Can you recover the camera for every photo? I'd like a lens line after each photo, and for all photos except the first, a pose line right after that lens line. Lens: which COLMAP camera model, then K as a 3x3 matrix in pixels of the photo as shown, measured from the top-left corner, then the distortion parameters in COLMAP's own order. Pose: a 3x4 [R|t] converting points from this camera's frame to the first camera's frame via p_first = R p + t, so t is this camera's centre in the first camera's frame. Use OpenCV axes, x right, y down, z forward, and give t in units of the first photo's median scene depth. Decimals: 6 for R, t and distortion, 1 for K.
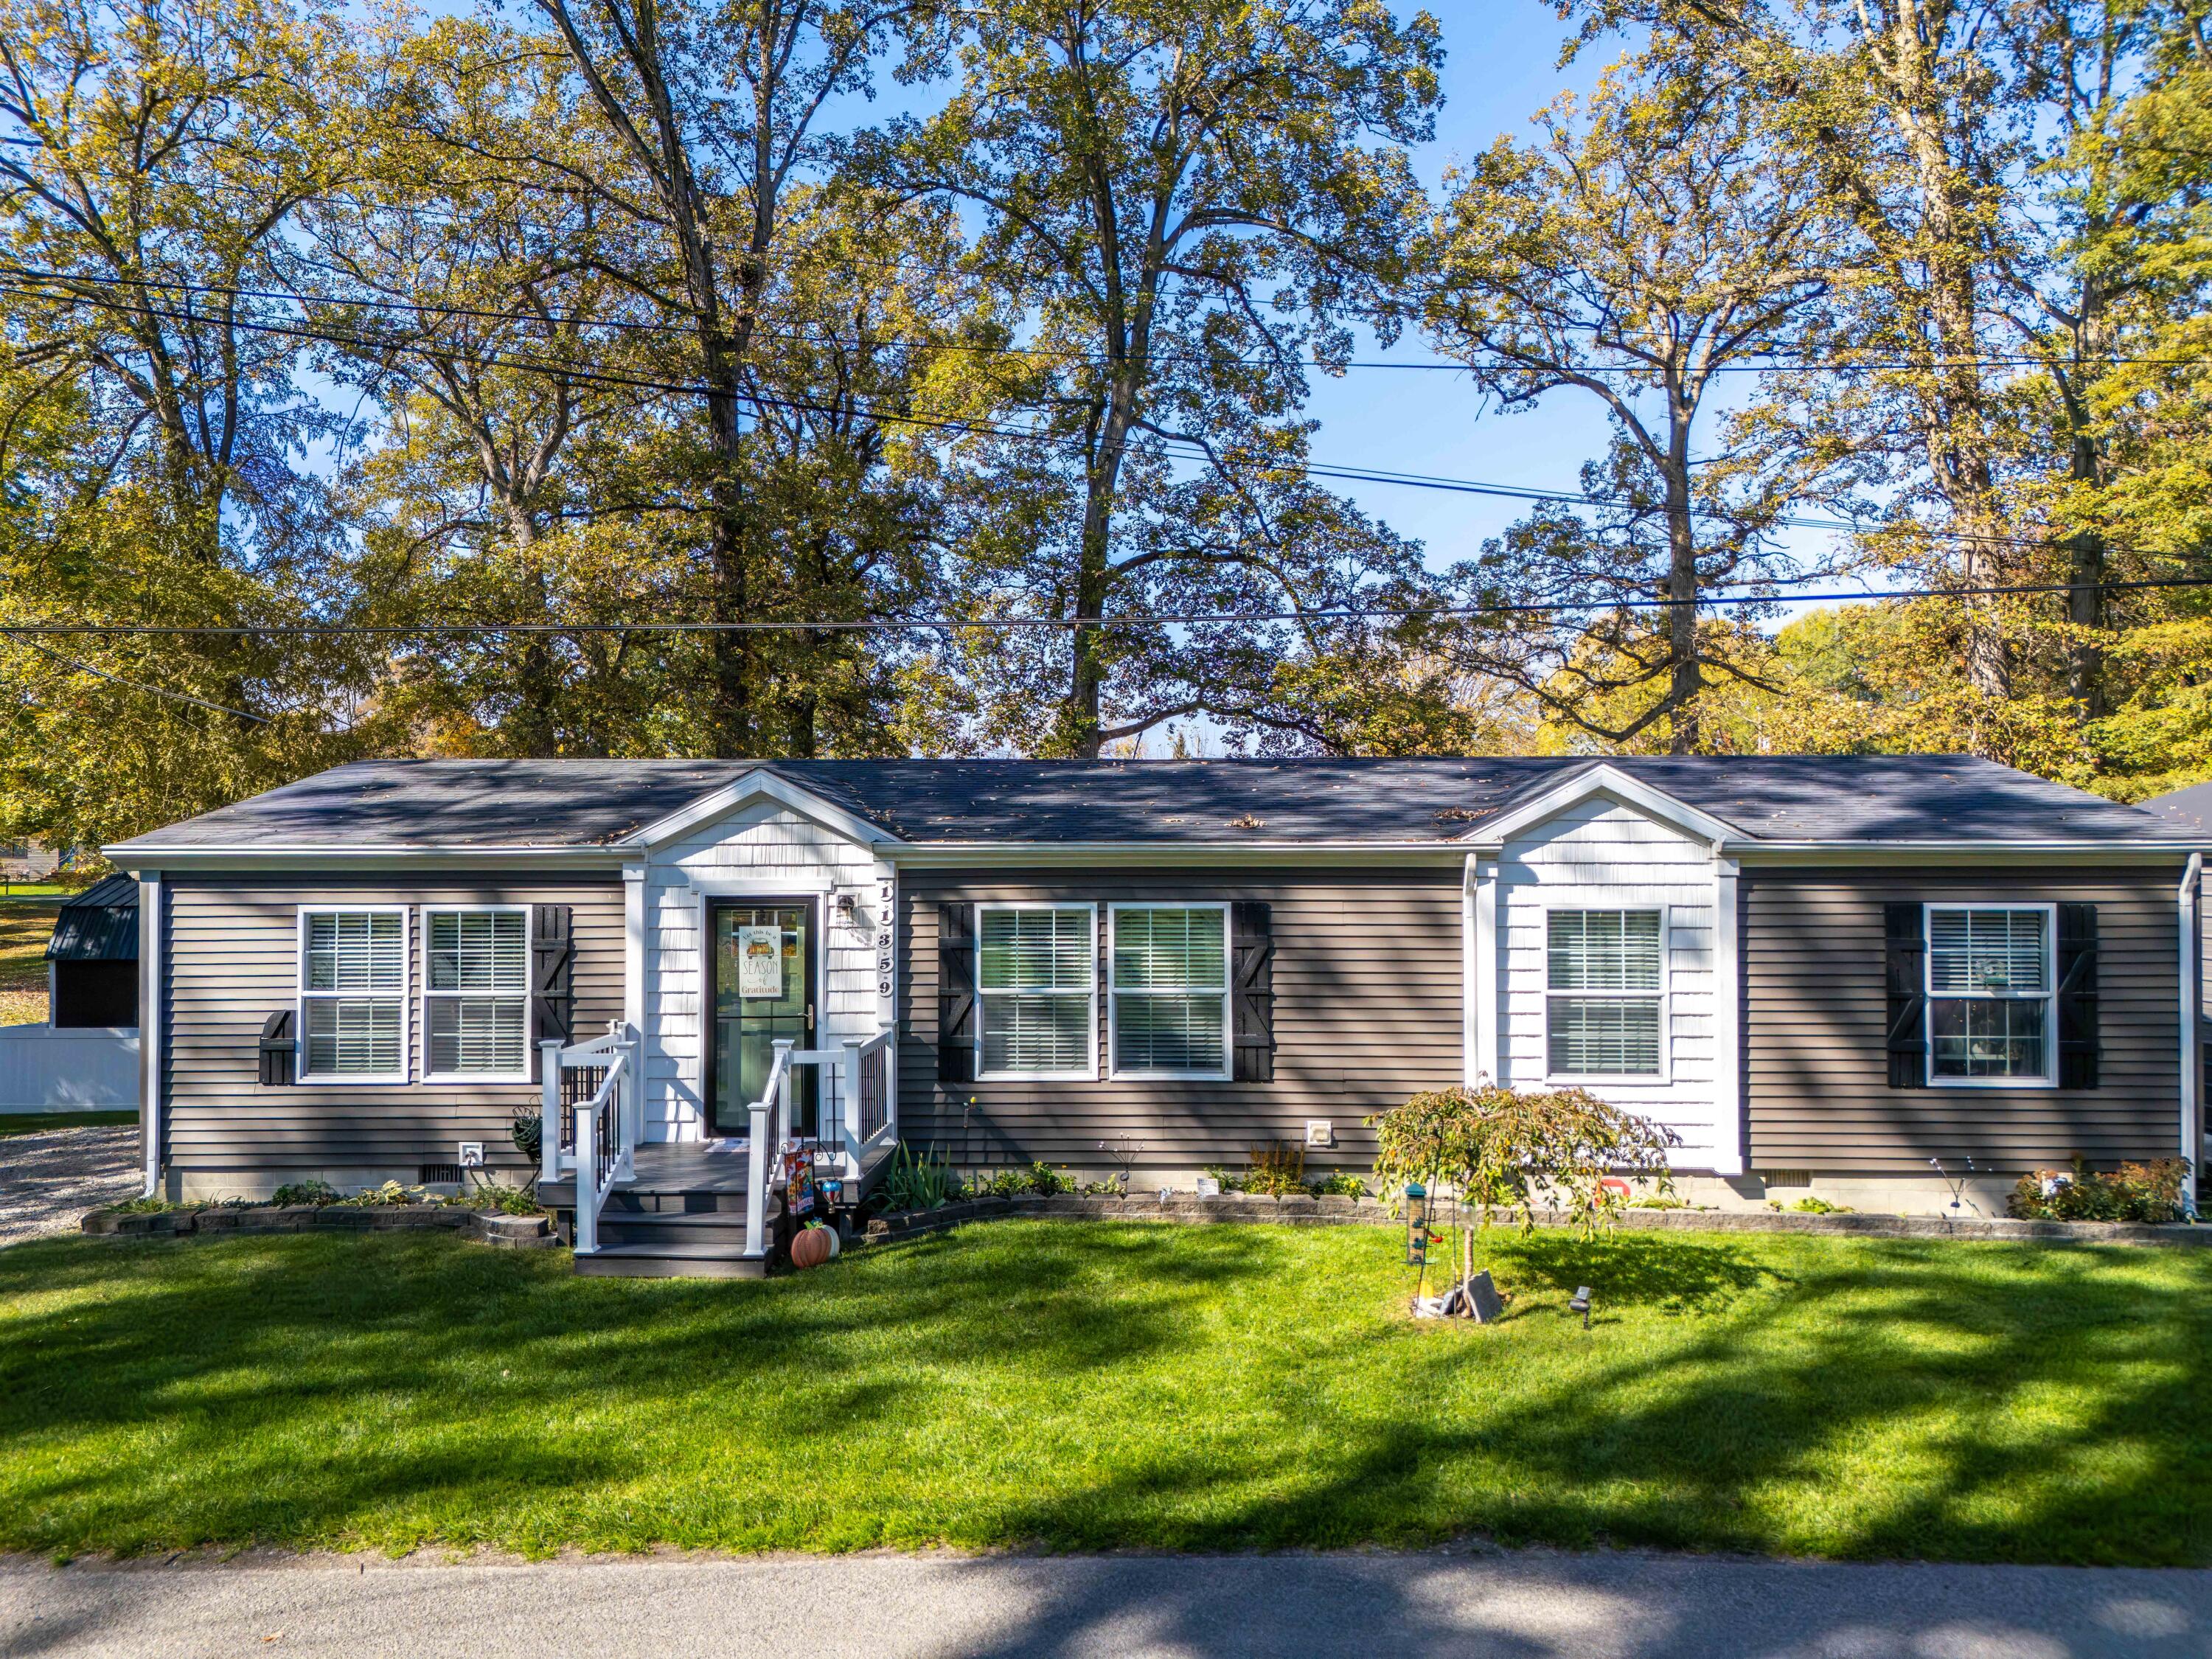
lens RADIAL K [[1686.7, 0, 1074.5], [0, 1686.7, 799.7], [0, 0, 1]] dist [0.063219, -0.083289]
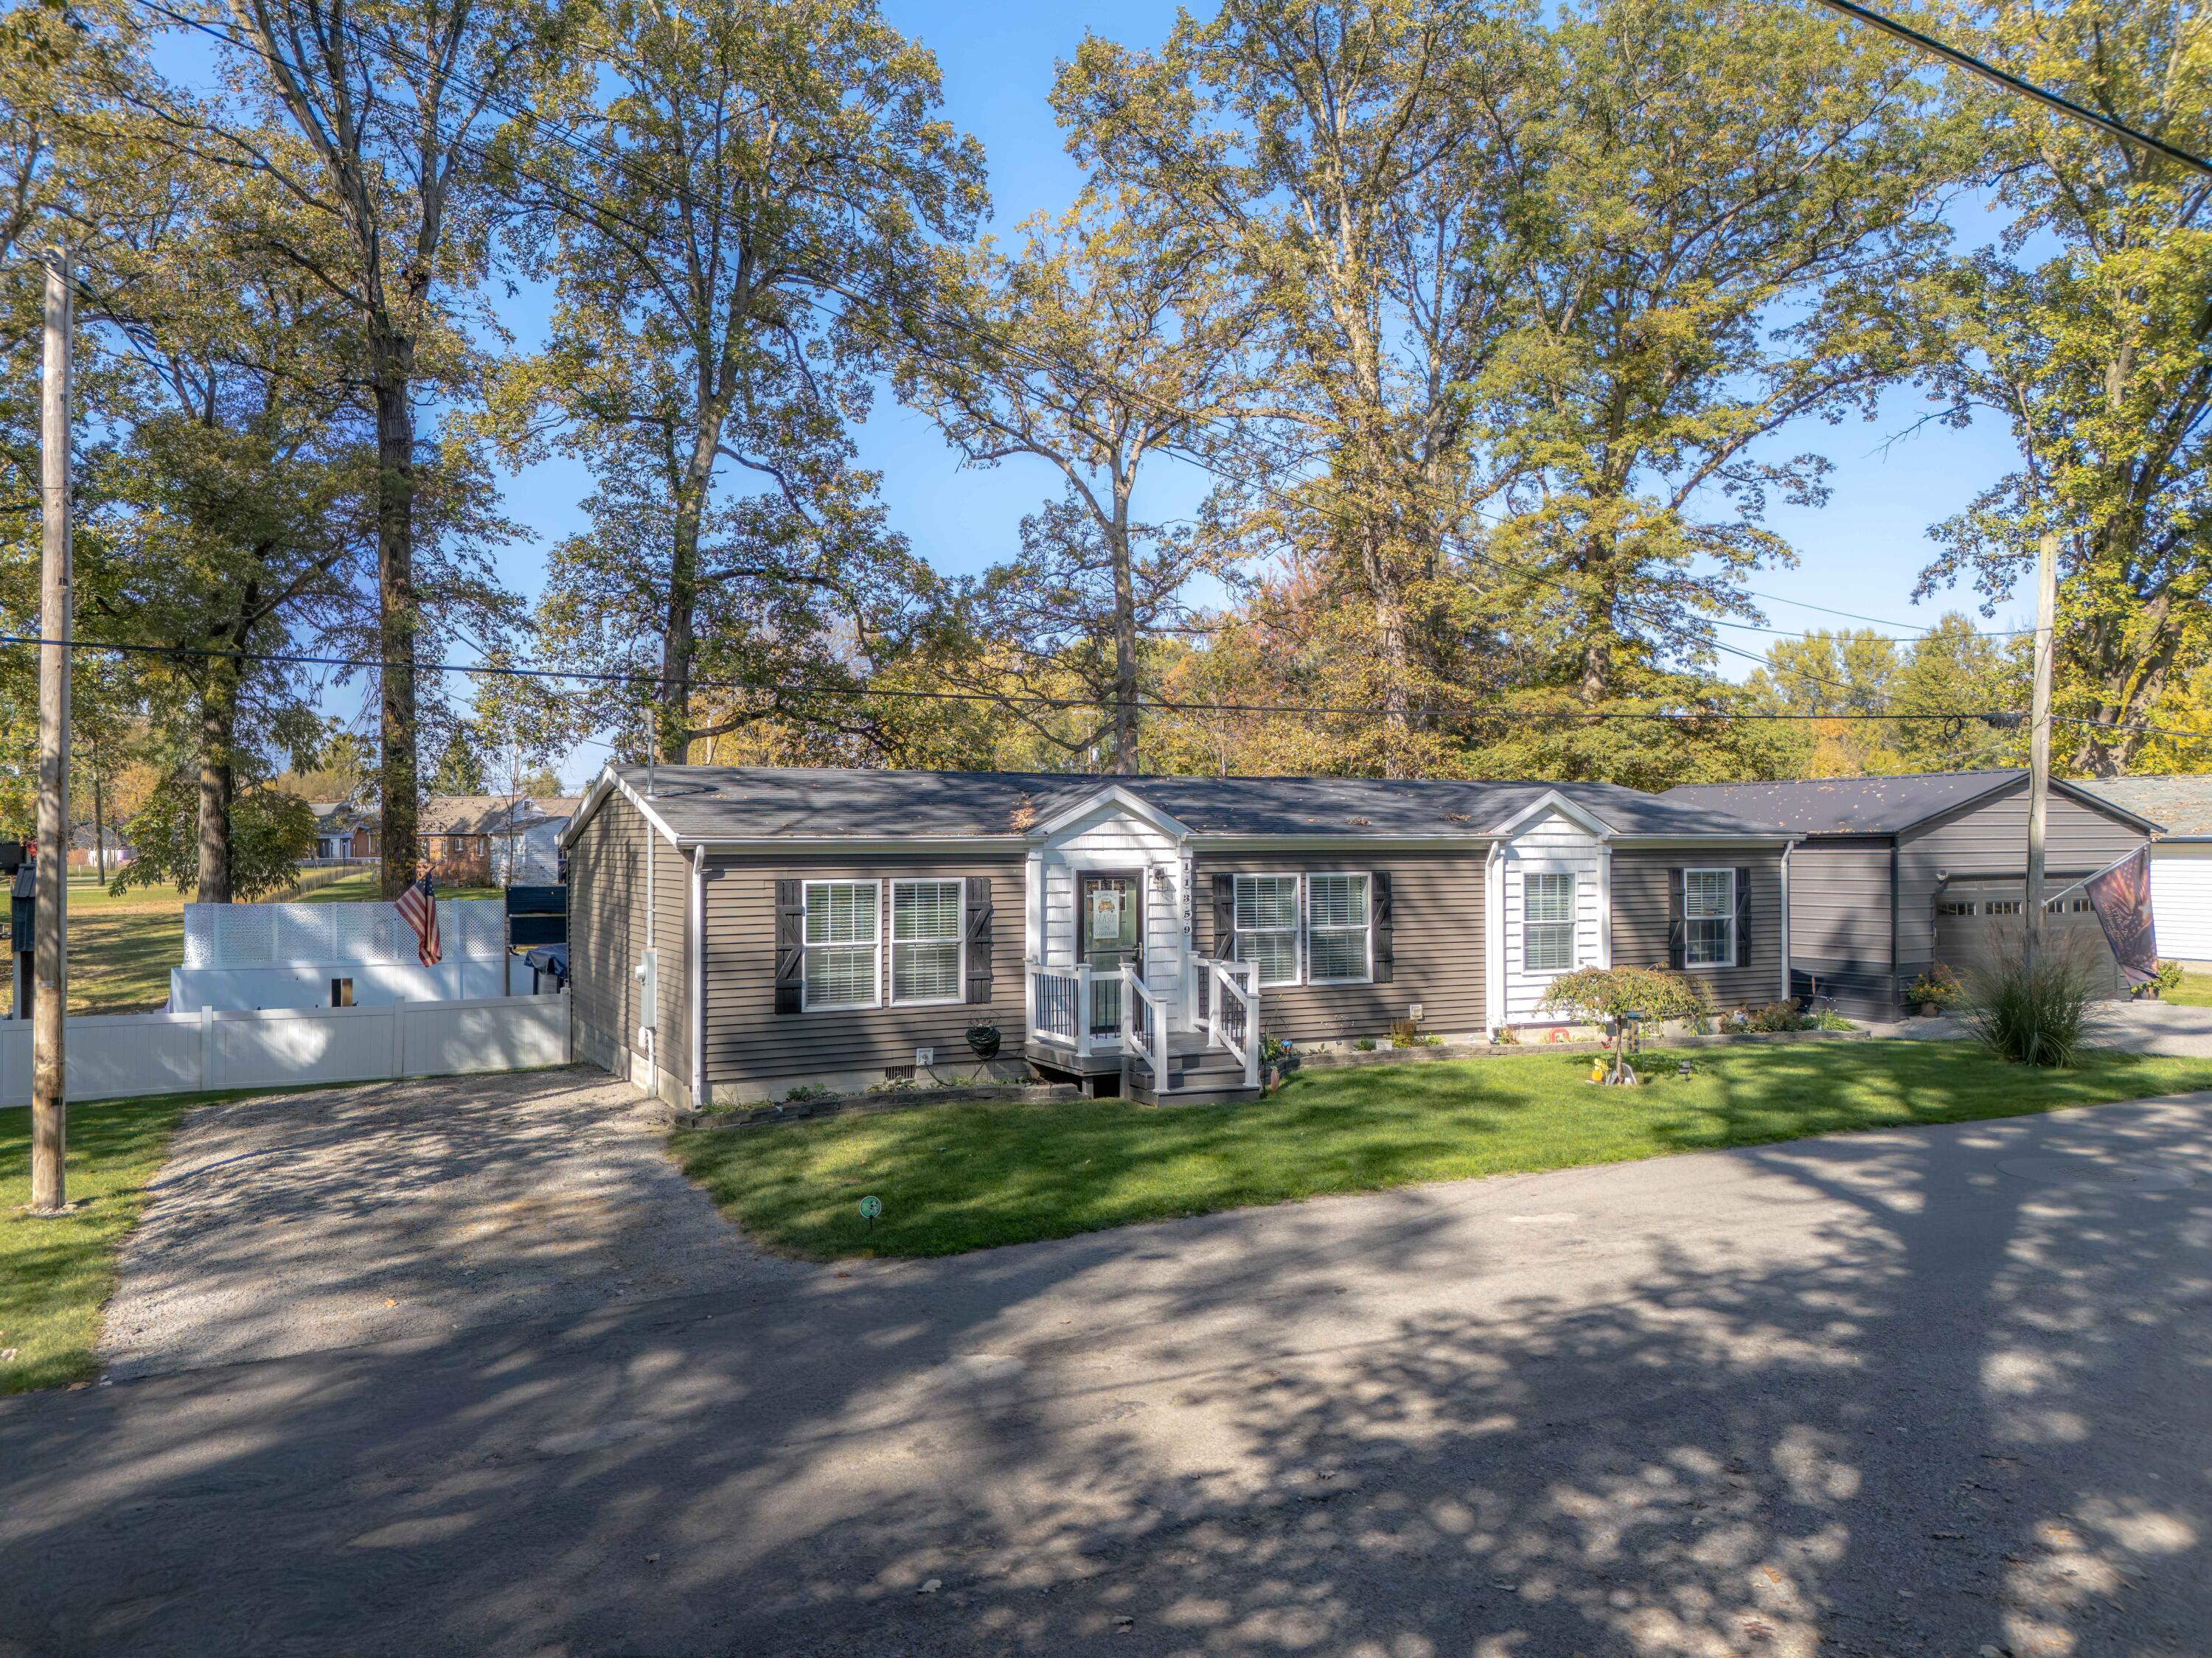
lens RADIAL K [[1632.6, 0, 1106.0], [0, 1632.6, 829.0], [0, 0, 1]] dist [0.089163, -0.077843]
pose [[0.874352, 0.004478, 0.485271, -0.872597], [-0.018038, 0.999566, 0.023278, -0.011346], [-0.484956, -0.029106, 0.874054, -0.235857]]
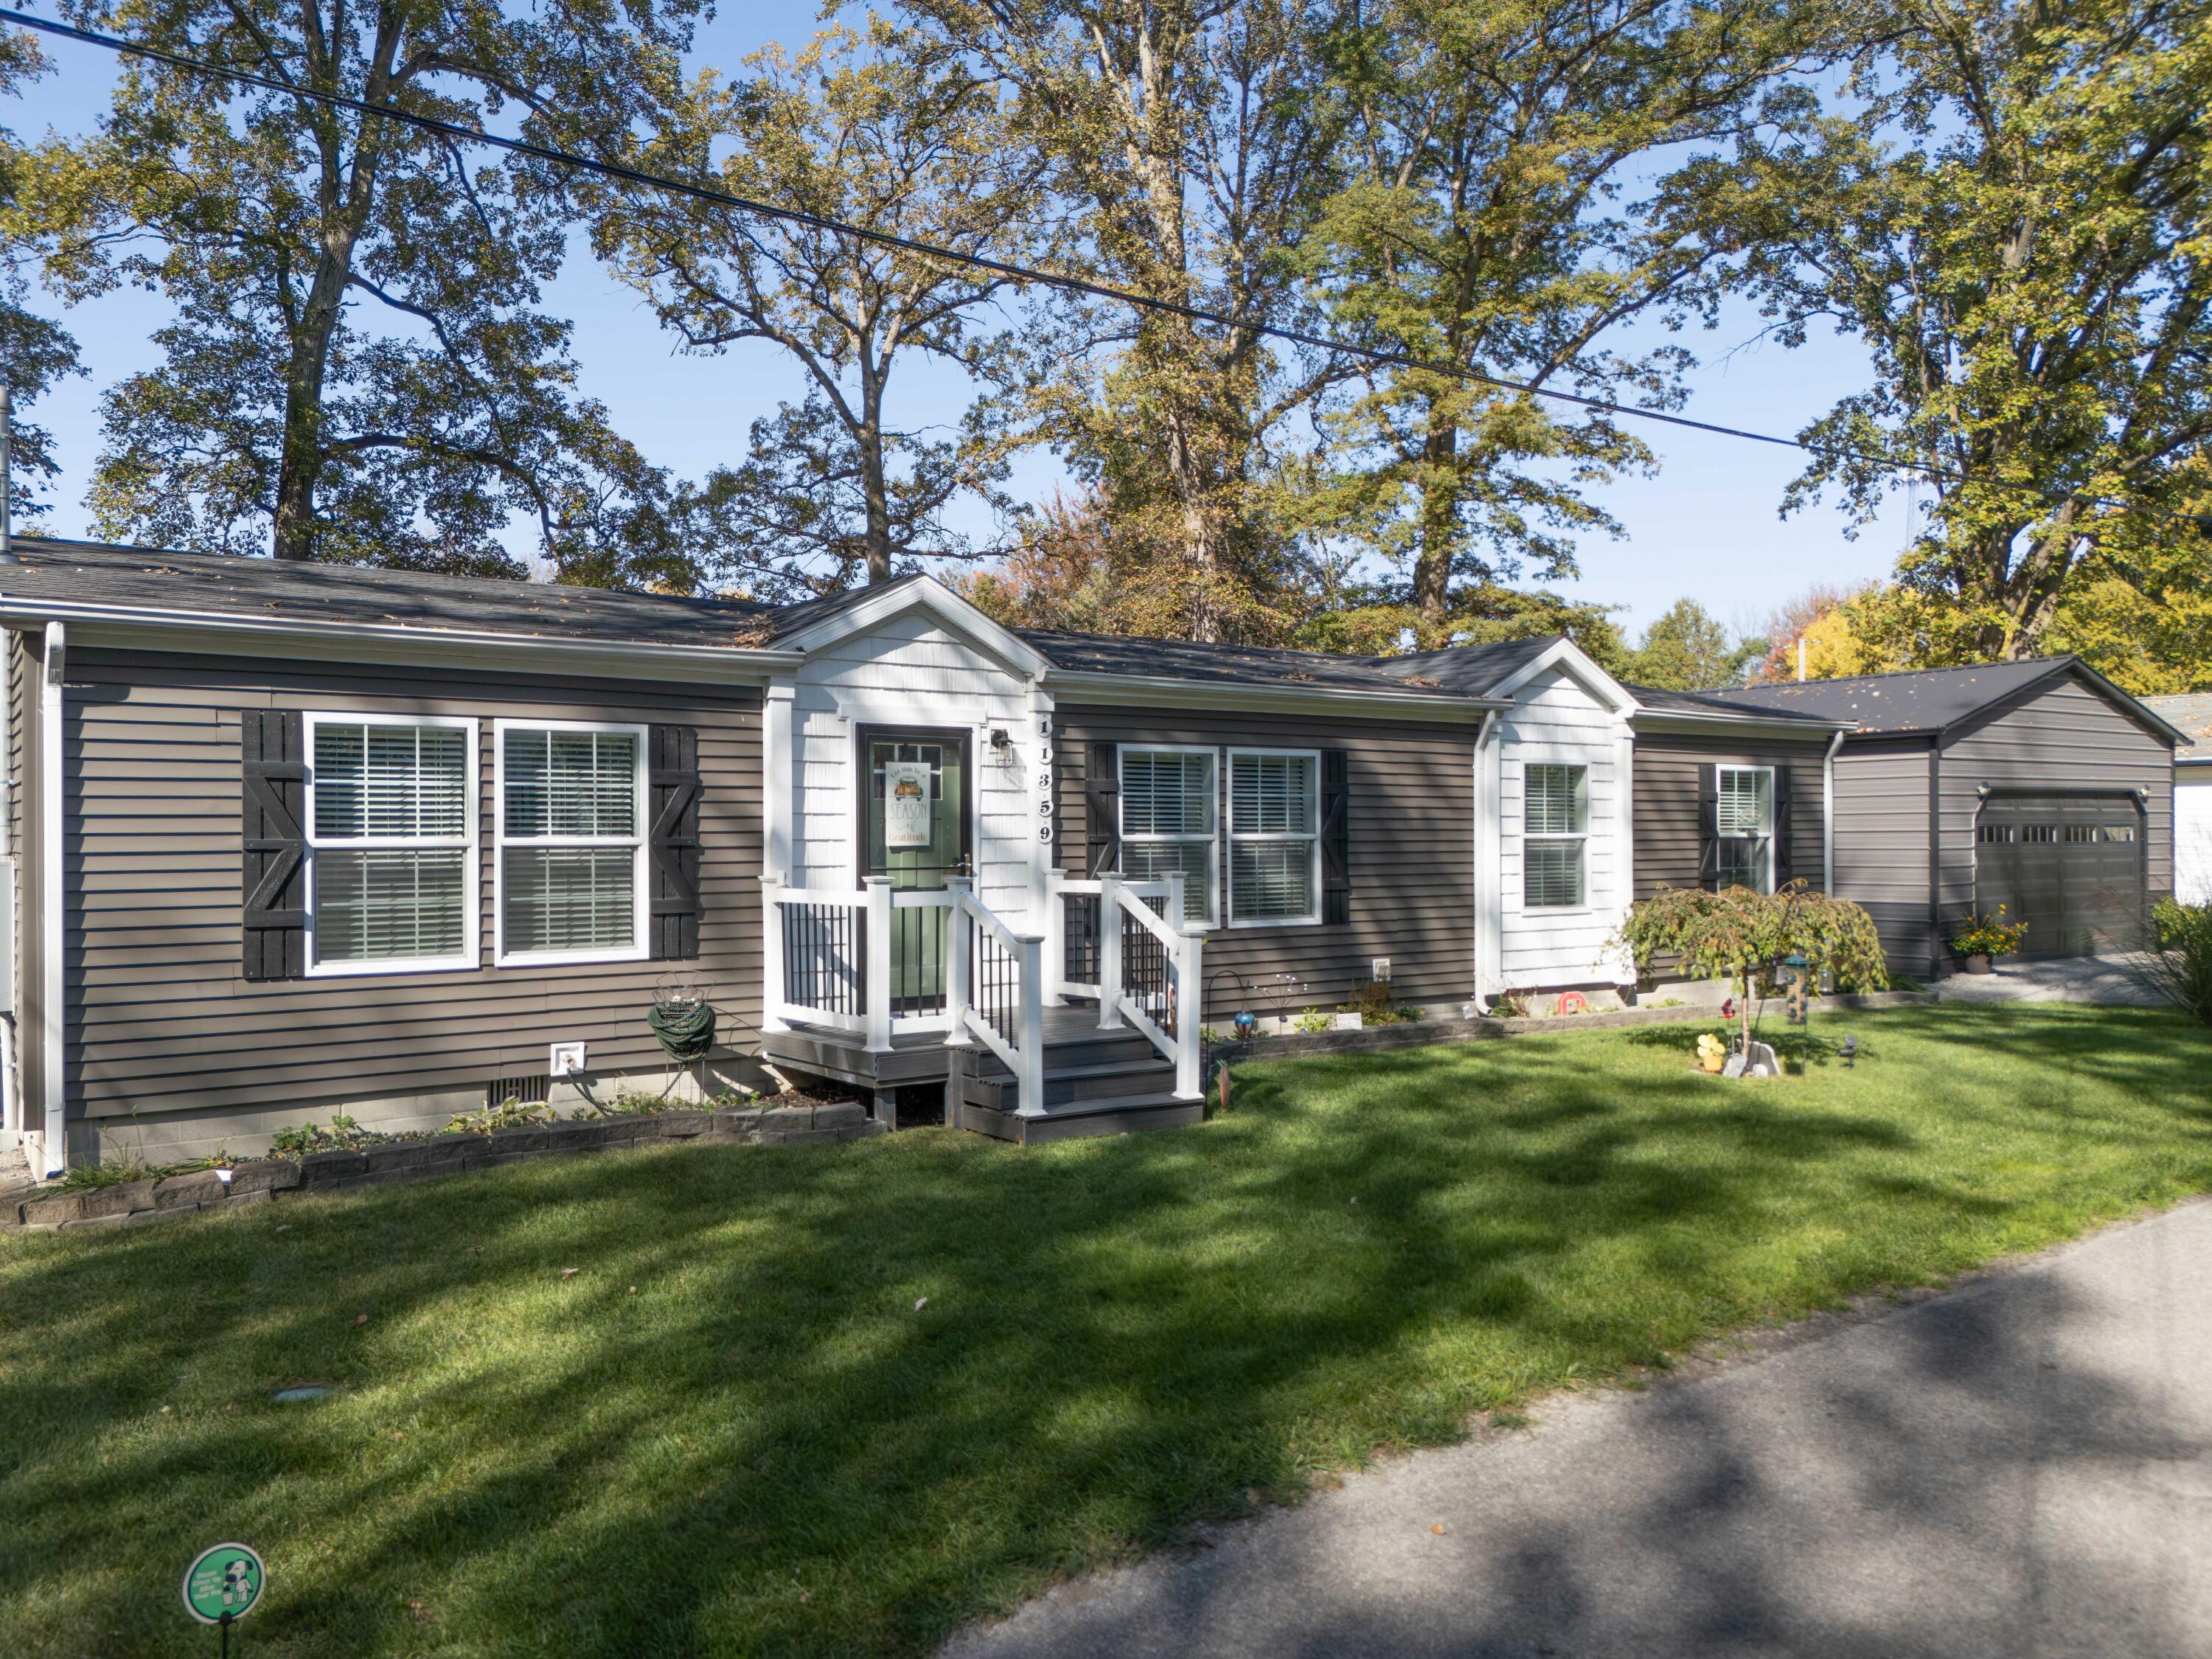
lens RADIAL K [[1632.7, 0, 1106.0], [0, 1632.7, 829.5], [0, 0, 1]] dist [0.089163, -0.077843]
pose [[0.785590, 0.002675, 0.618741, -0.612789], [-0.023410, 0.999403, 0.025403, 0.085062], [-0.618304, -0.034441, 0.785184, 0.296360]]
